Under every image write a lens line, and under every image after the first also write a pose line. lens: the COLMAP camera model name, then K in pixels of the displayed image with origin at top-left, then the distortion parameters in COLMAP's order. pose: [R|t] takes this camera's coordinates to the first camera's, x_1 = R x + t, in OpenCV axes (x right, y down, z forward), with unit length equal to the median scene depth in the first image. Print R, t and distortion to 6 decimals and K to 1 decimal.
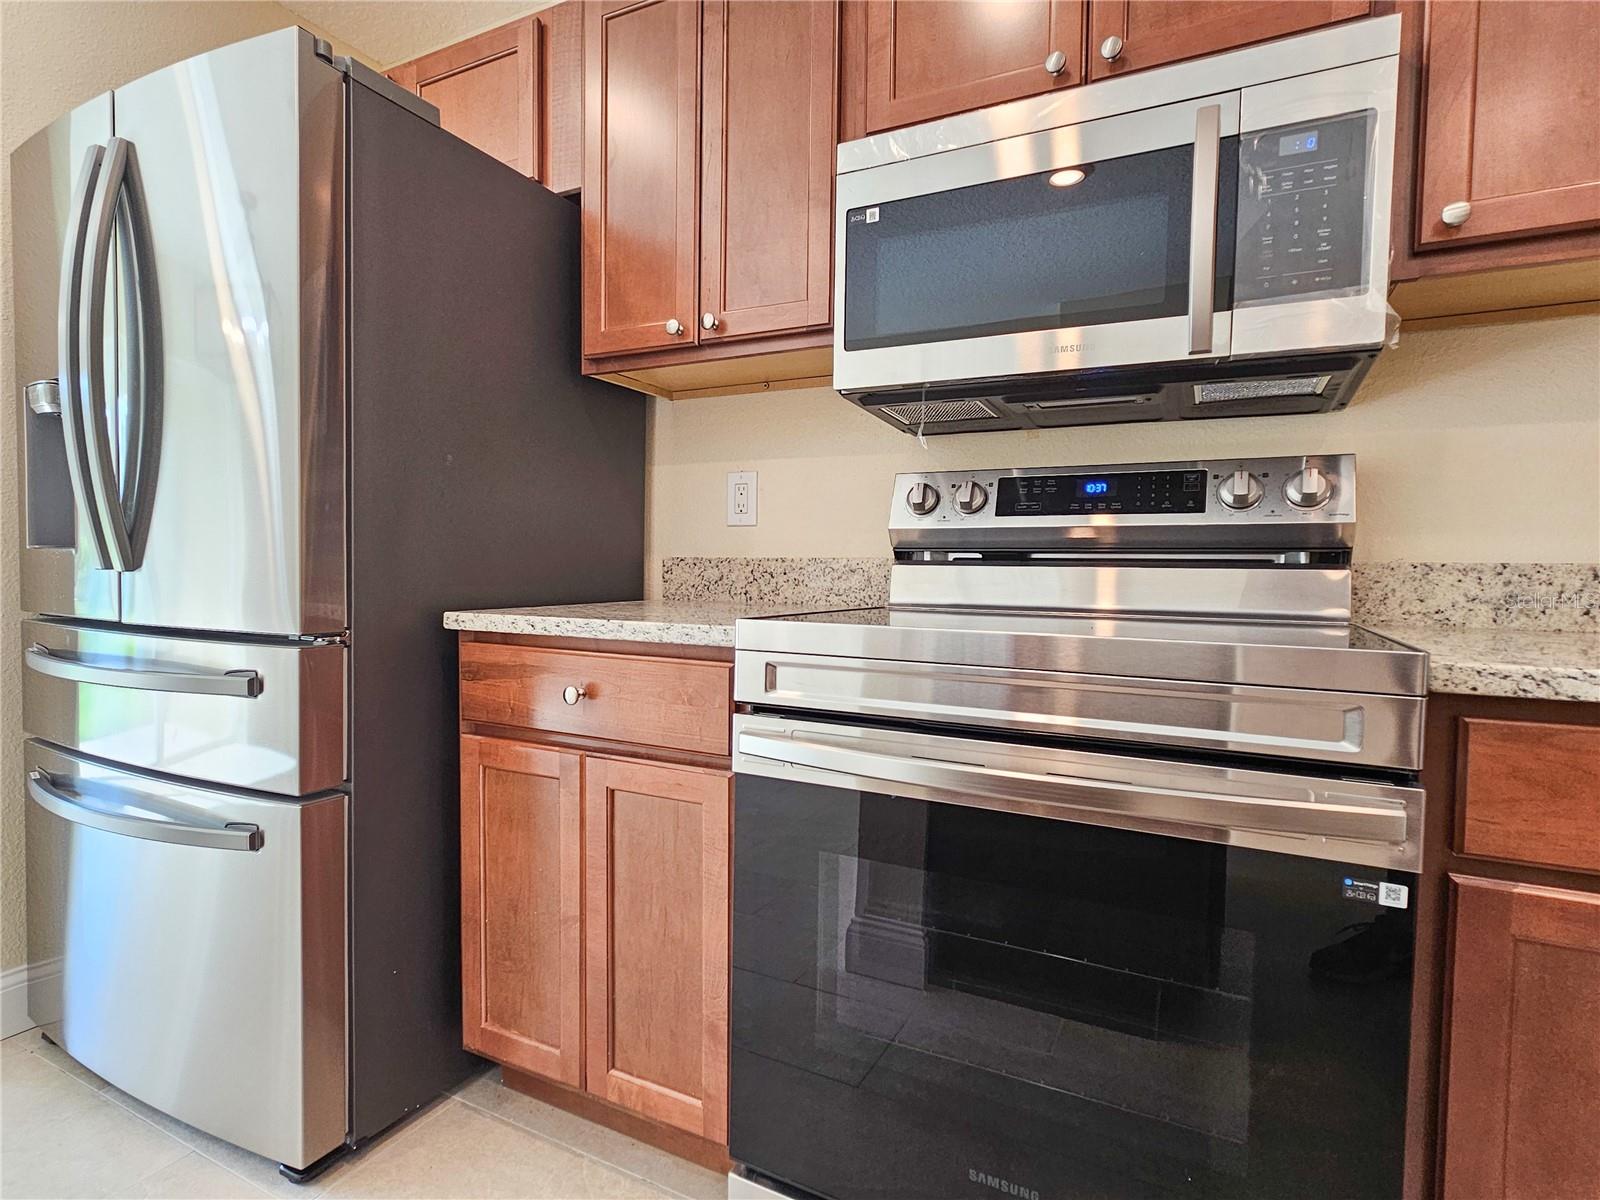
lens RADIAL K [[828.7, 0, 800.6], [0, 828.7, 601.8], [0, 0, 1]] dist [-0.002349, 0.001607]
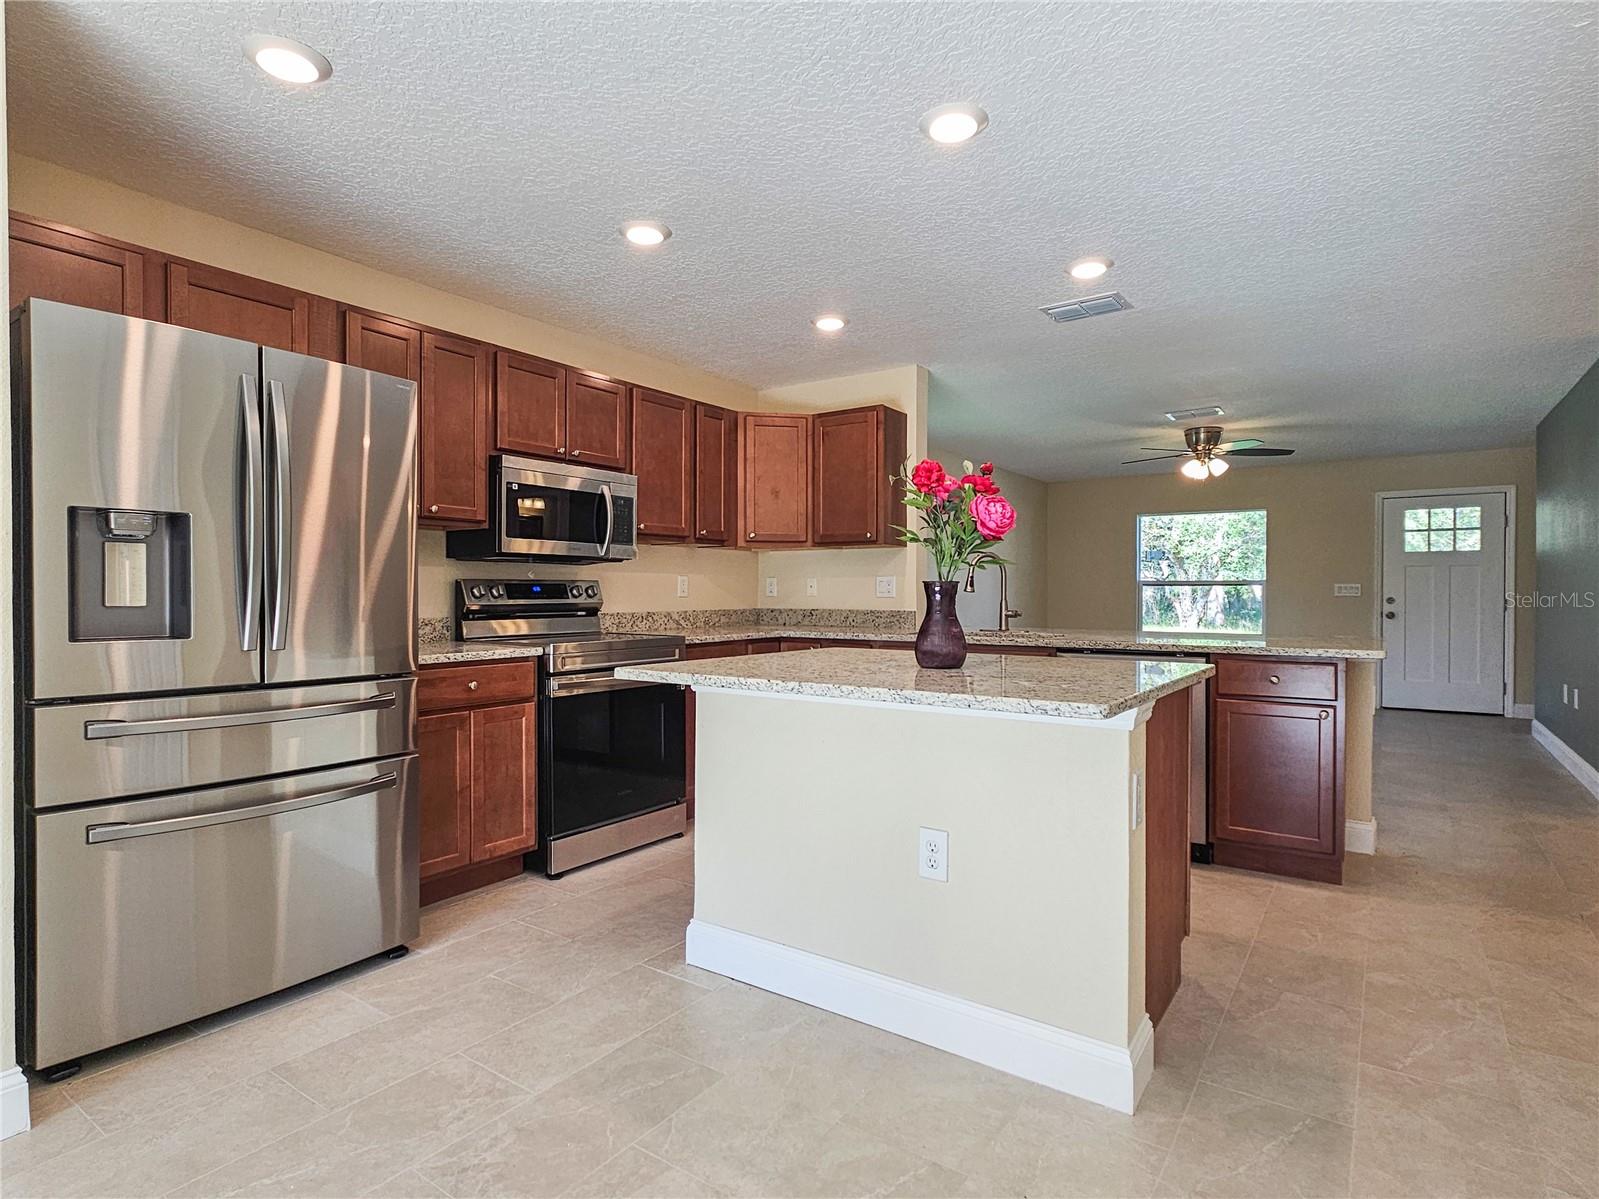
lens RADIAL K [[849.2, 0, 801.6], [0, 849.2, 602.3], [0, 0, 1]] dist [-0.001059, 0.000958]
pose [[0.134862, -0.025484, 0.990537, -2.326460], [0.044356, 0.998822, 0.019658, -0.115742], [-0.989871, 0.041285, 0.135834, -0.214693]]
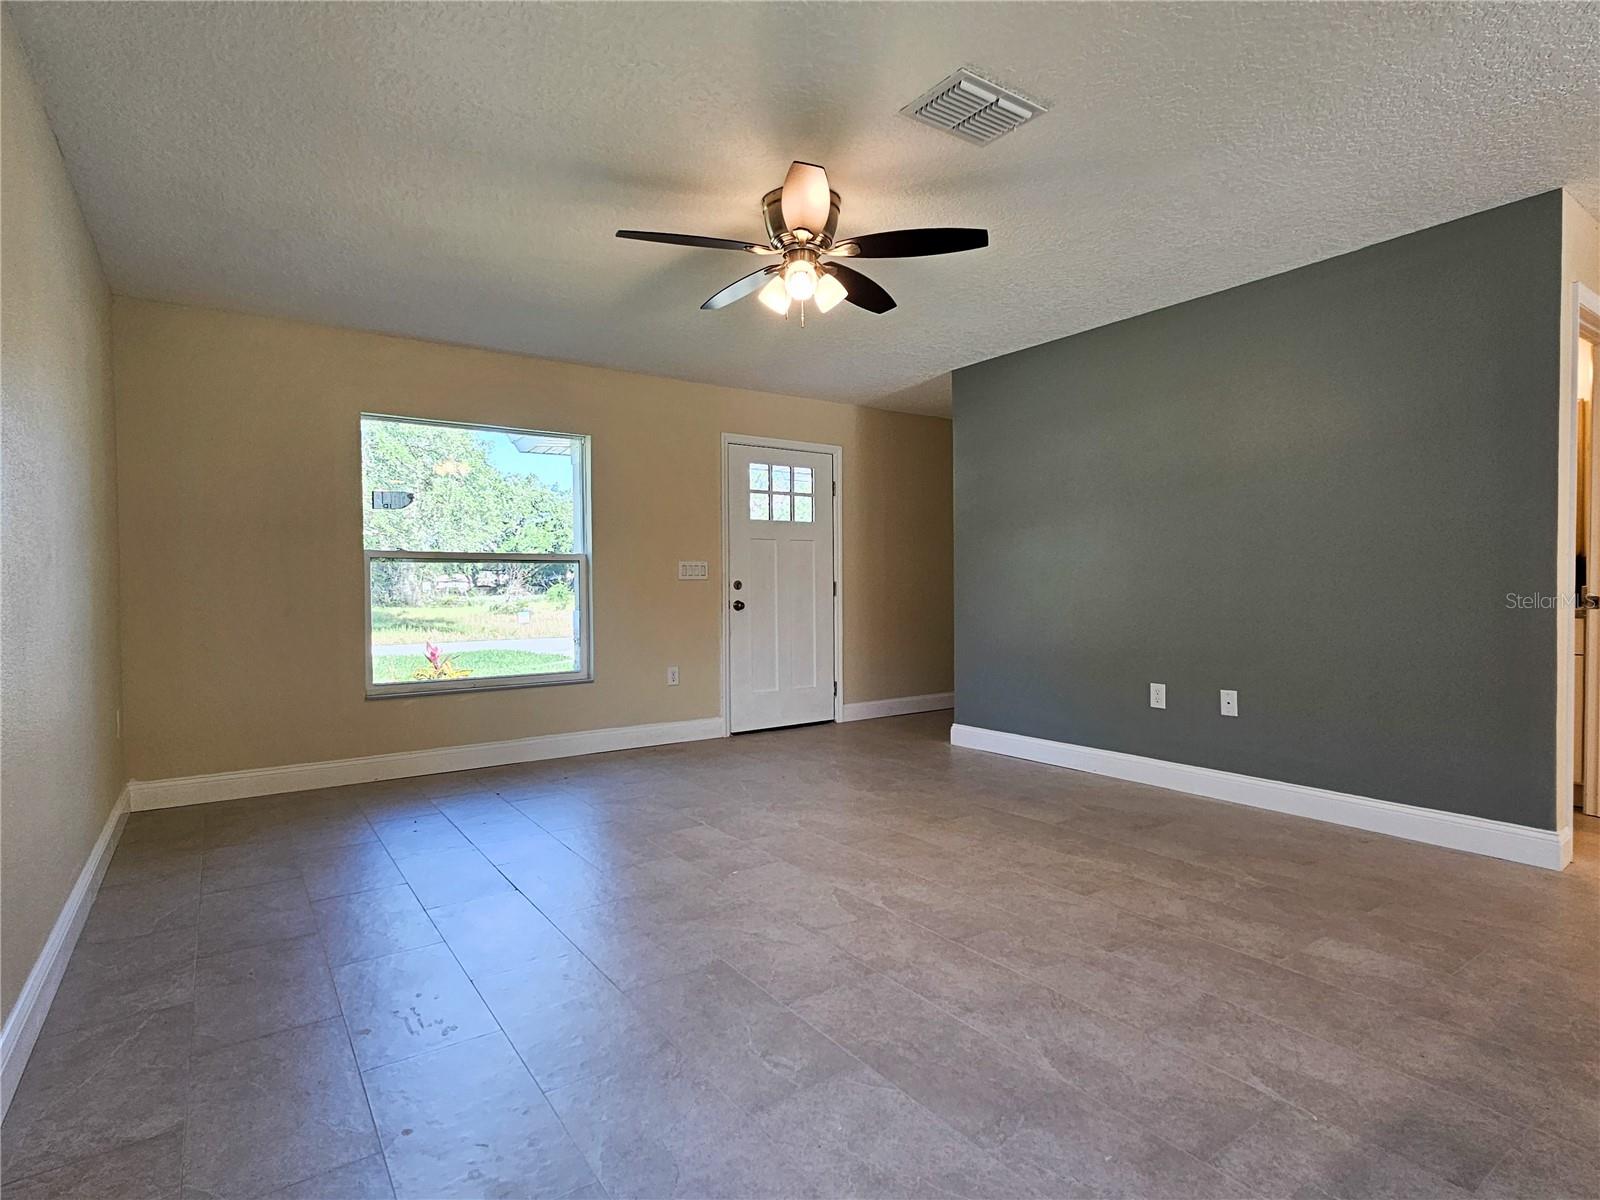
lens RADIAL K [[828.7, 0, 800.6], [0, 828.7, 601.8], [0, 0, 1]] dist [-0.002349, 0.001607]
pose [[-0.884574, -0.017616, 0.466067, 1.863670], [0.015217, 0.997664, 0.066590, -0.020525], [-0.466152, 0.065995, -0.882240, 0.081770]]
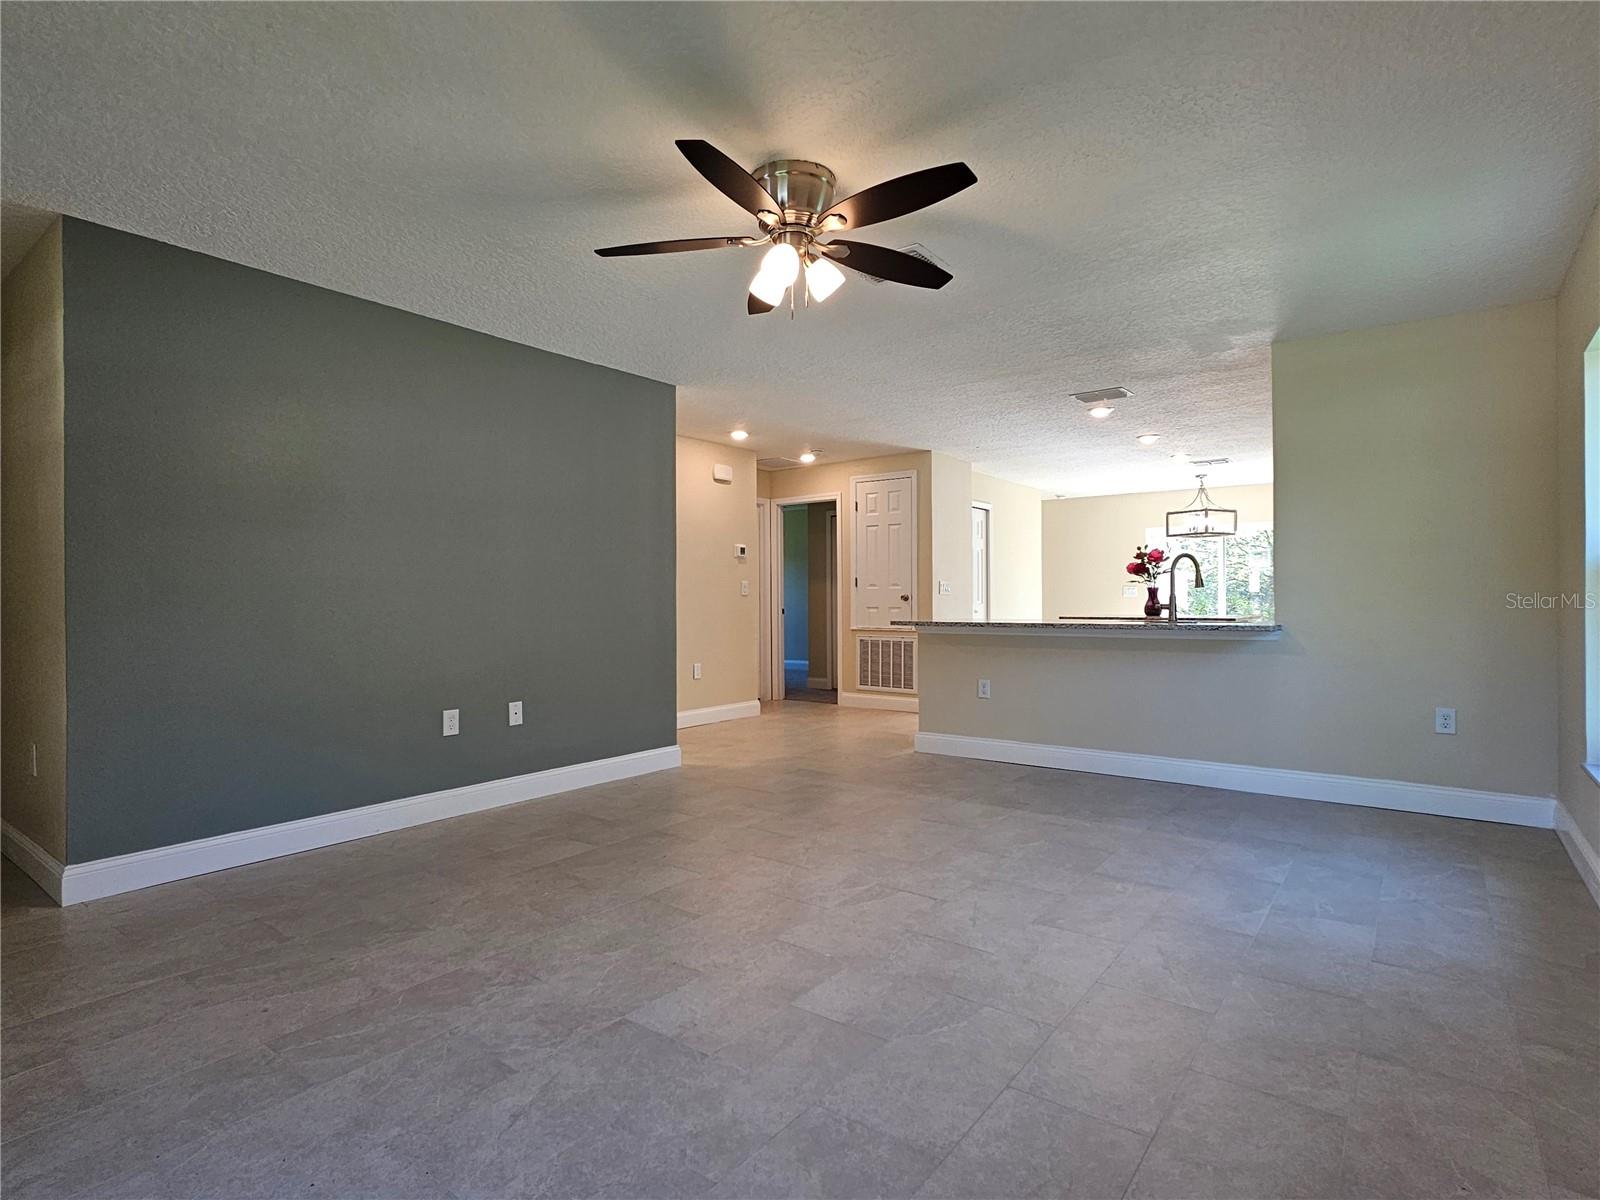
lens RADIAL K [[828.7, 0, 800.6], [0, 828.7, 601.8], [0, 0, 1]] dist [-0.002349, 0.001607]
pose [[-0.173891, -0.012129, -0.984690, 4.803784], [-0.040114, 0.999181, -0.005224, 0.088770], [0.983948, 0.038591, -0.174235, -1.502071]]
